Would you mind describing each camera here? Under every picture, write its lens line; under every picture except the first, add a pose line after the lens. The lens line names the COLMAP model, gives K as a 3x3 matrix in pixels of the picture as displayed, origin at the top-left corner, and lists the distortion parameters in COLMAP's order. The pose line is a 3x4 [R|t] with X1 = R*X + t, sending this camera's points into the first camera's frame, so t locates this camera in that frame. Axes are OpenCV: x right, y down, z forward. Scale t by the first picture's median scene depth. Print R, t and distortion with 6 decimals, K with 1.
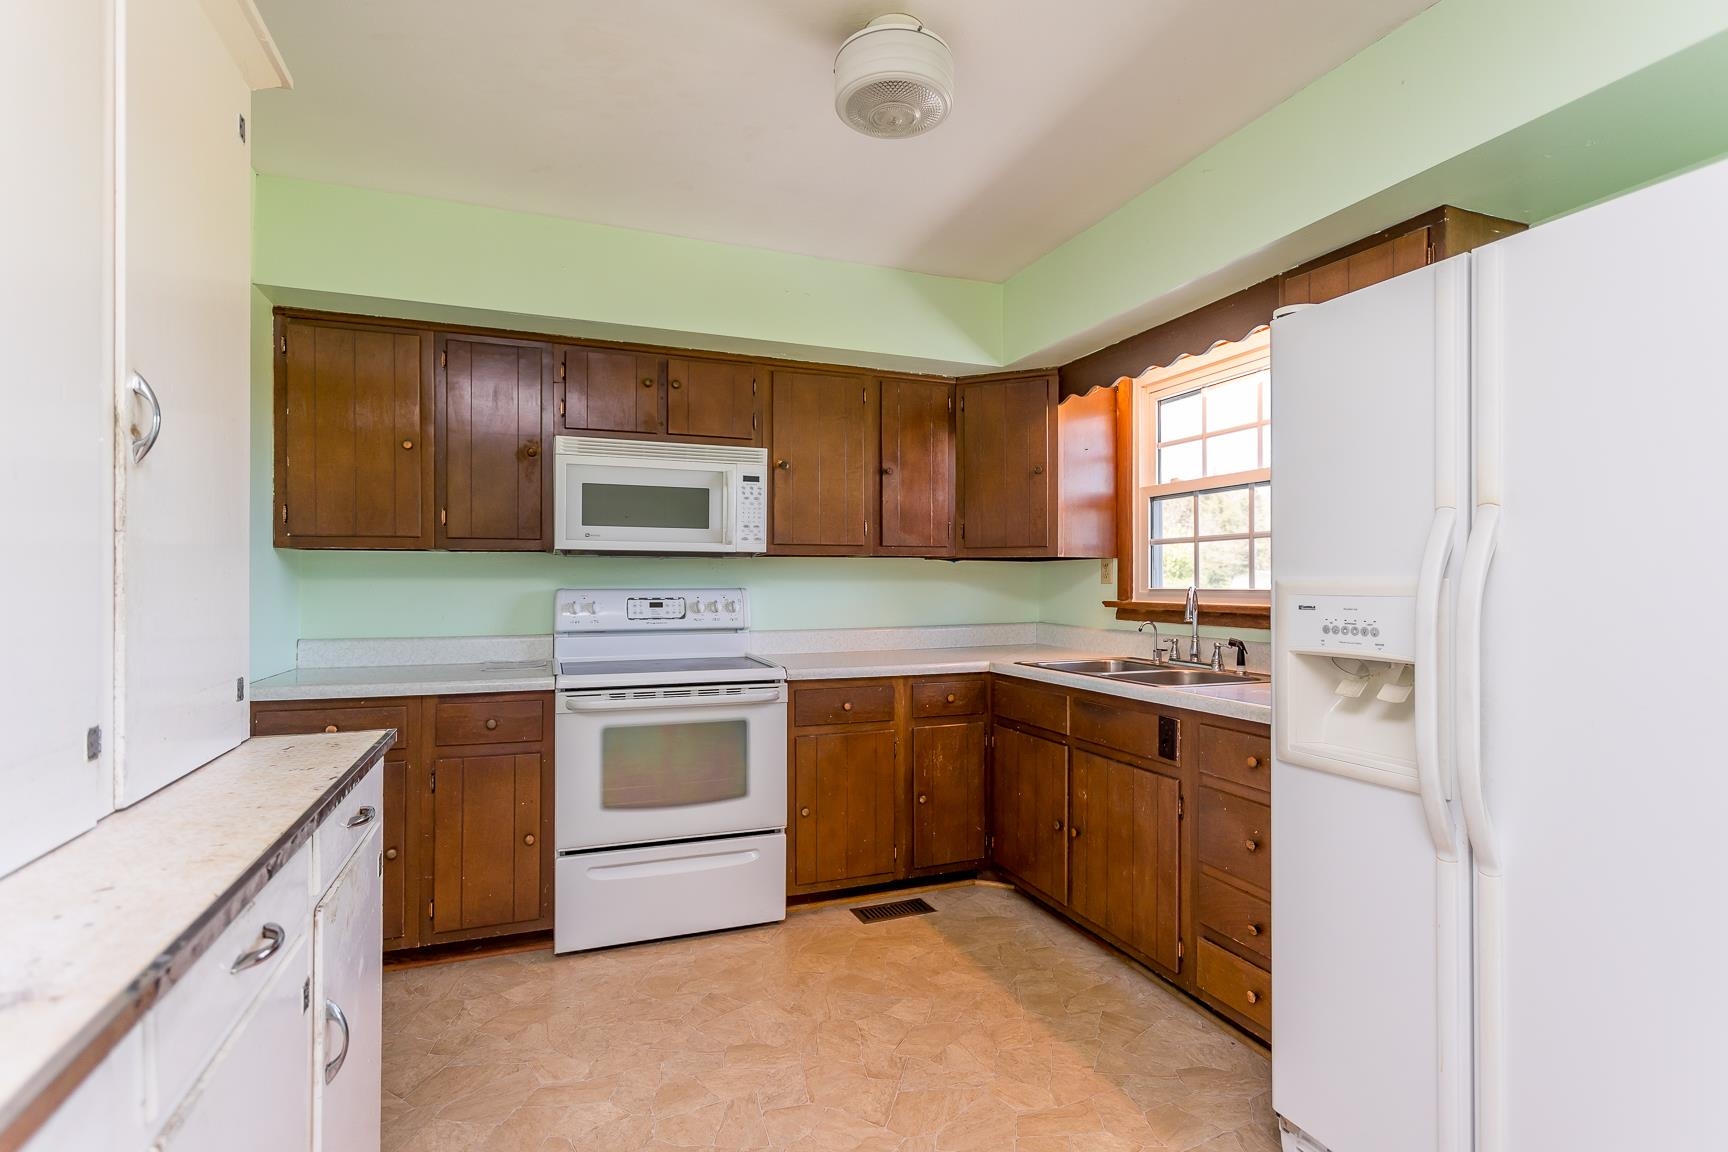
lens RADIAL K [[820.2, 0, 867.8], [0, 820.2, 579.3], [0, 0, 1]] dist [-0.001002, 0.002615]
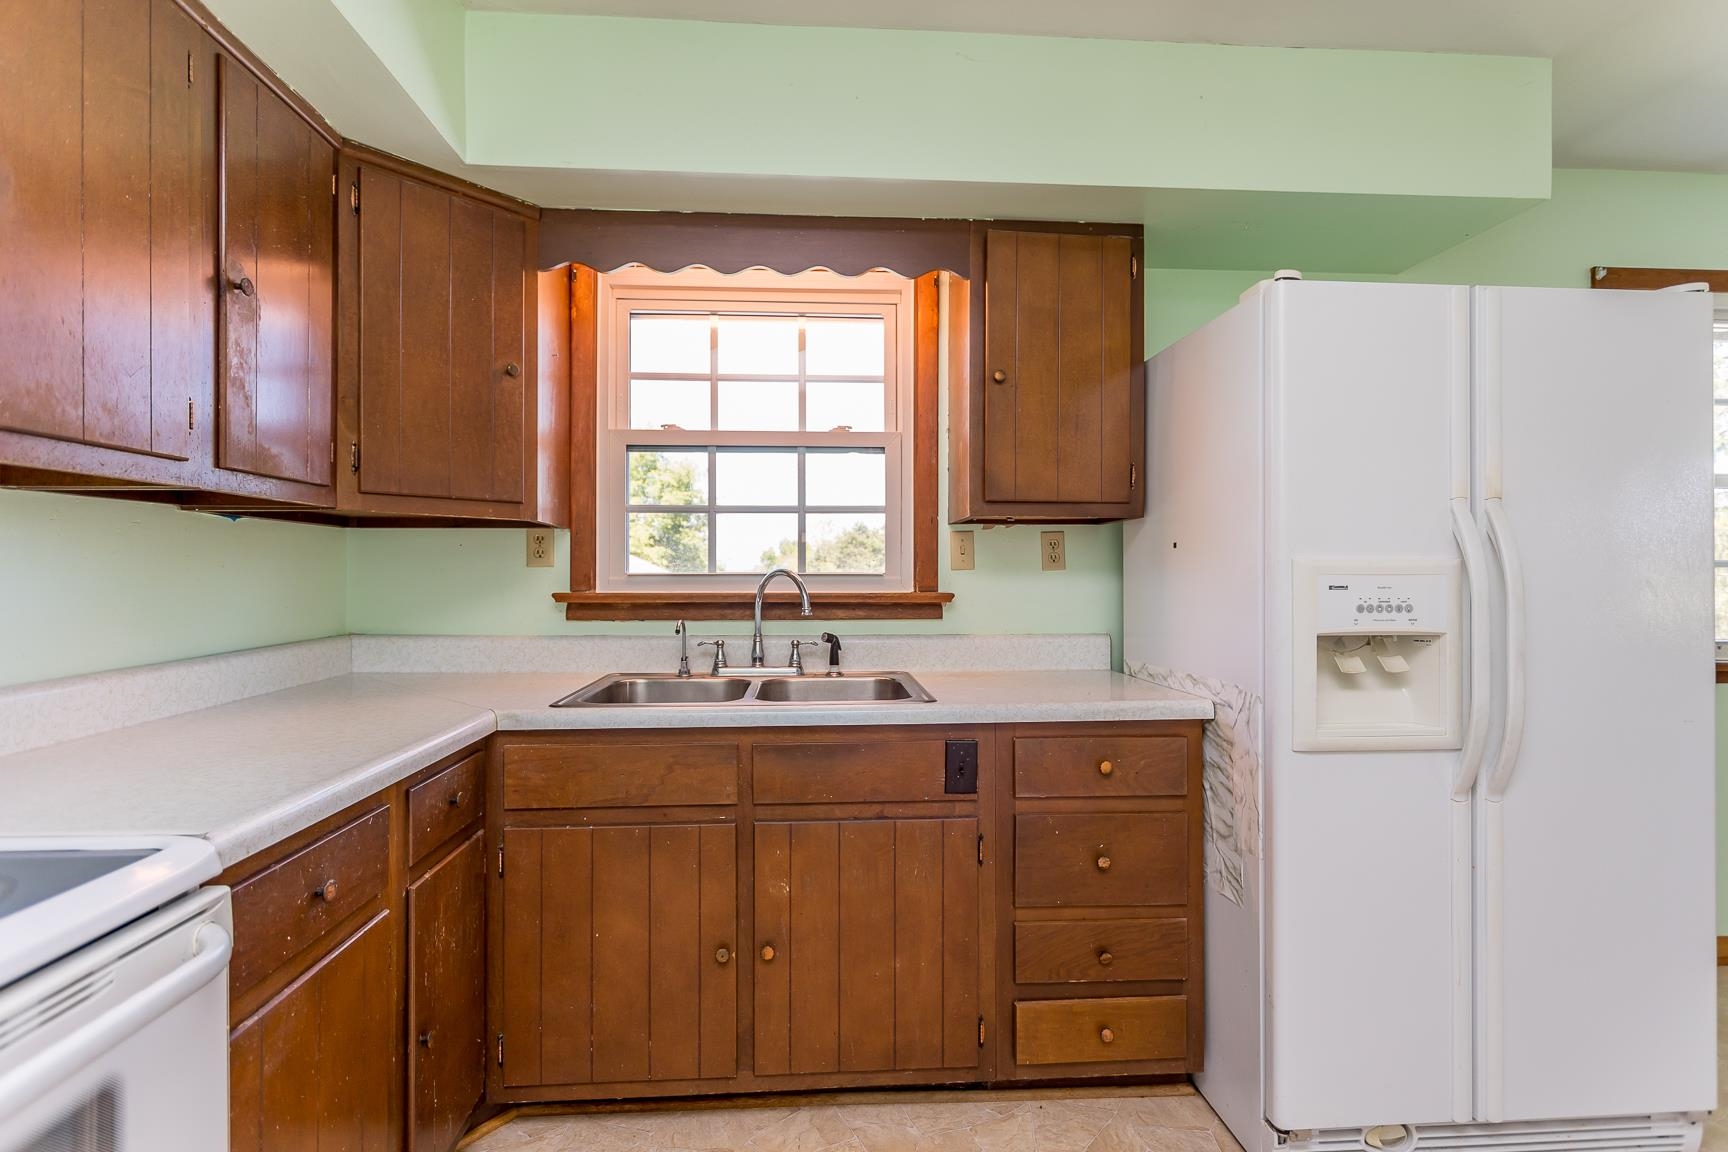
lens RADIAL K [[820.2, 0, 855.5], [0, 820.2, 571.5], [0, 0, 1]] dist [-0.001002, 0.002615]
pose [[0.315766, -0.000097, 0.948837, -0.307403], [-0.003581, 0.999993, 0.001293, 0.008965], [-0.948831, -0.003806, 0.315763, 0.673039]]
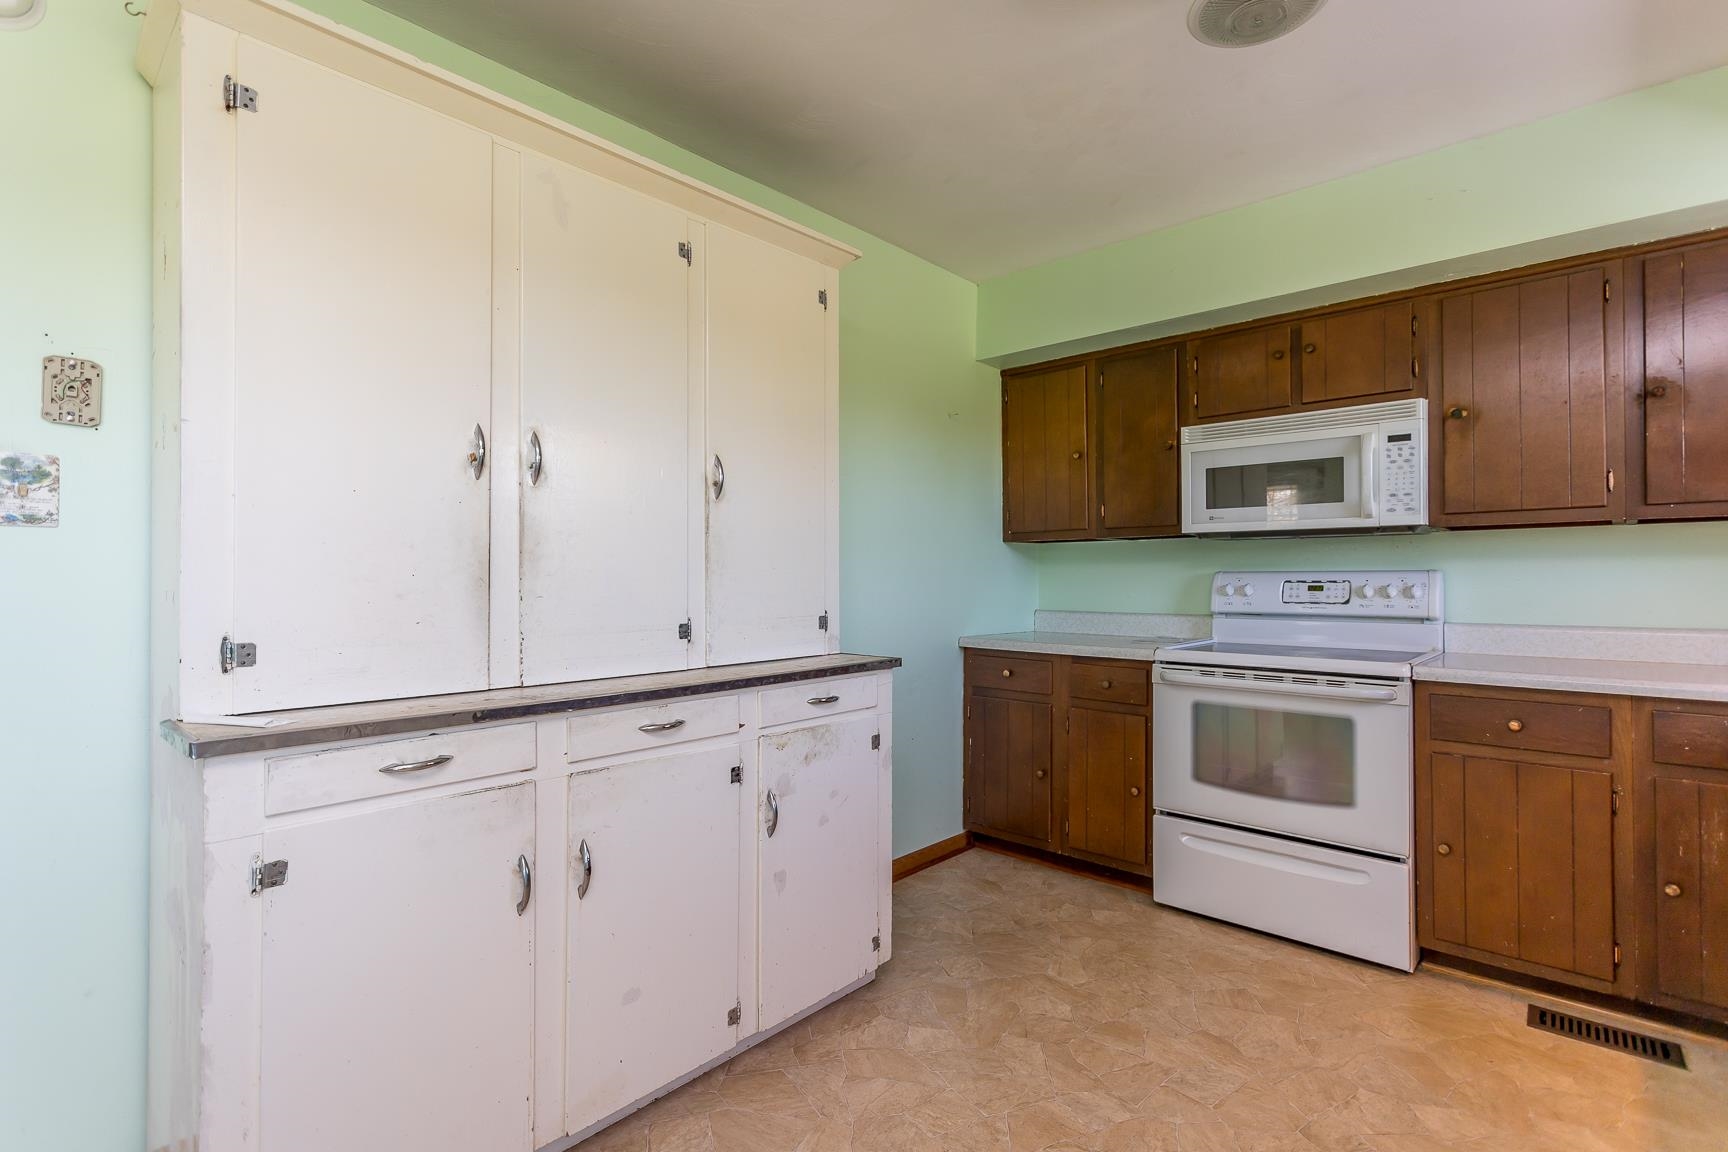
lens RADIAL K [[820.2, 0, 864.1], [0, 820.2, 573.8], [0, 0, 1]] dist [-0.001002, 0.002615]
pose [[0.445469, -0.005999, -0.895277, 0.385792], [0.004103, 0.999981, -0.004659, 0.019039], [0.895288, -0.001598, 0.445485, 0.145110]]
